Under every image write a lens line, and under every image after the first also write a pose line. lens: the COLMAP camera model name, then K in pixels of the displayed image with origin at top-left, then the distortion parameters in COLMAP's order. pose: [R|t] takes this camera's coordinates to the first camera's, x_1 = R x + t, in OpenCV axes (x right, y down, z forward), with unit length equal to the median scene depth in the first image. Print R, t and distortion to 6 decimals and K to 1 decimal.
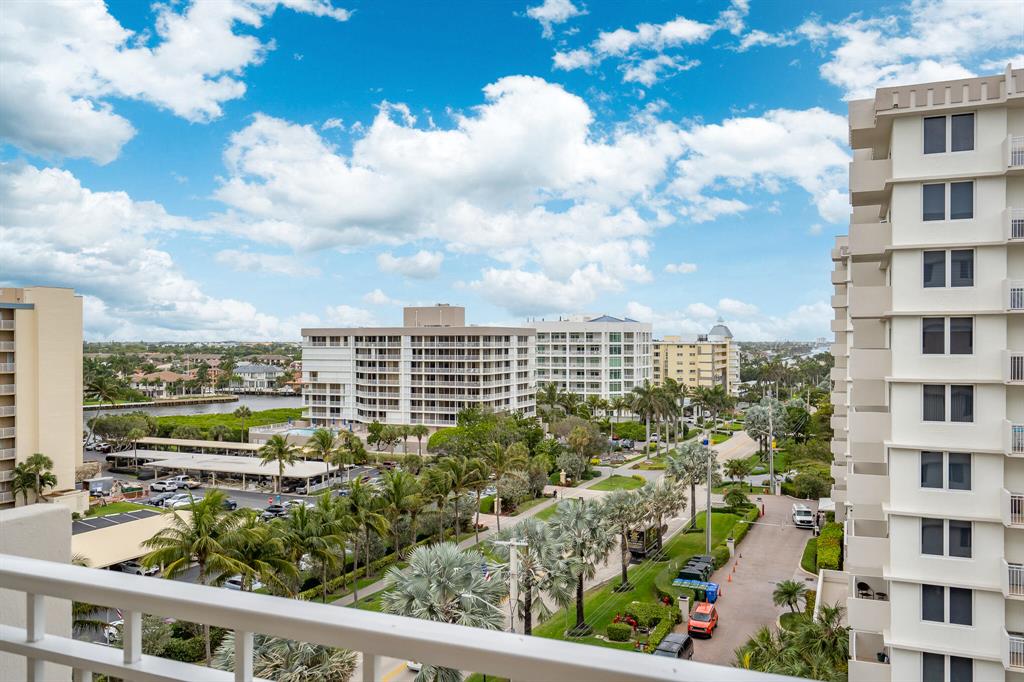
lens RADIAL K [[797.4, 0, 513.4], [0, 797.4, 346.9], [0, 0, 1]] dist [0.000287, 0.000305]
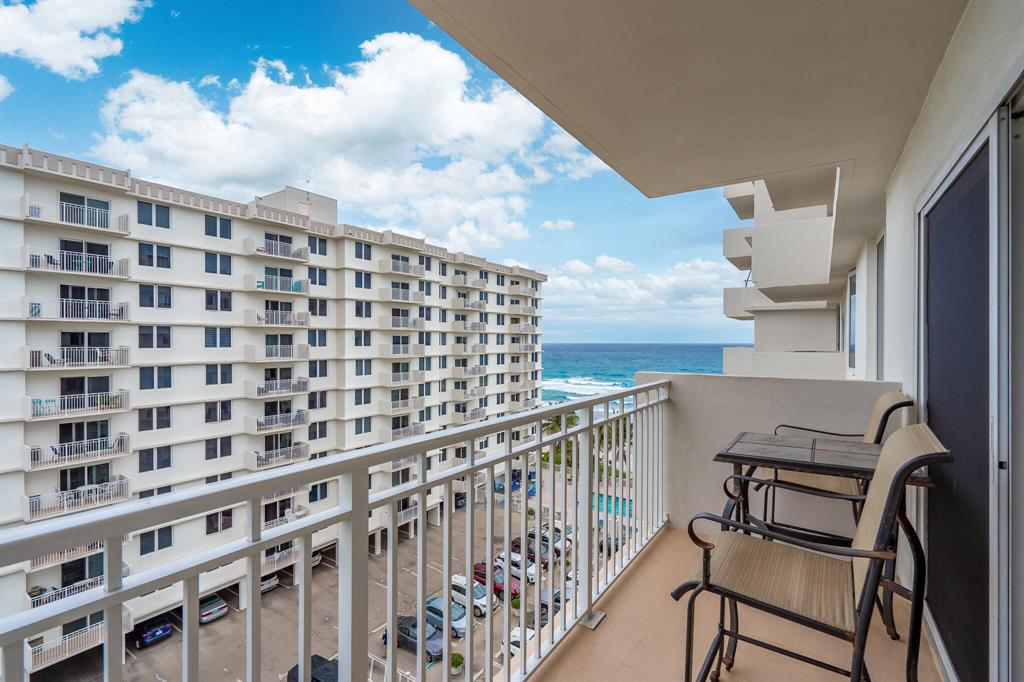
lens RADIAL K [[461.5, 0, 508.5], [0, 461.5, 343.1], [0, 0, 1]] dist [-0.001944, -0.000085]
pose [[0.205861, -0.000691, 0.978581, -0.352794], [0.002024, 0.999998, 0.000280, 0.000146], [-0.978579, 0.001923, 0.205862, 0.128488]]
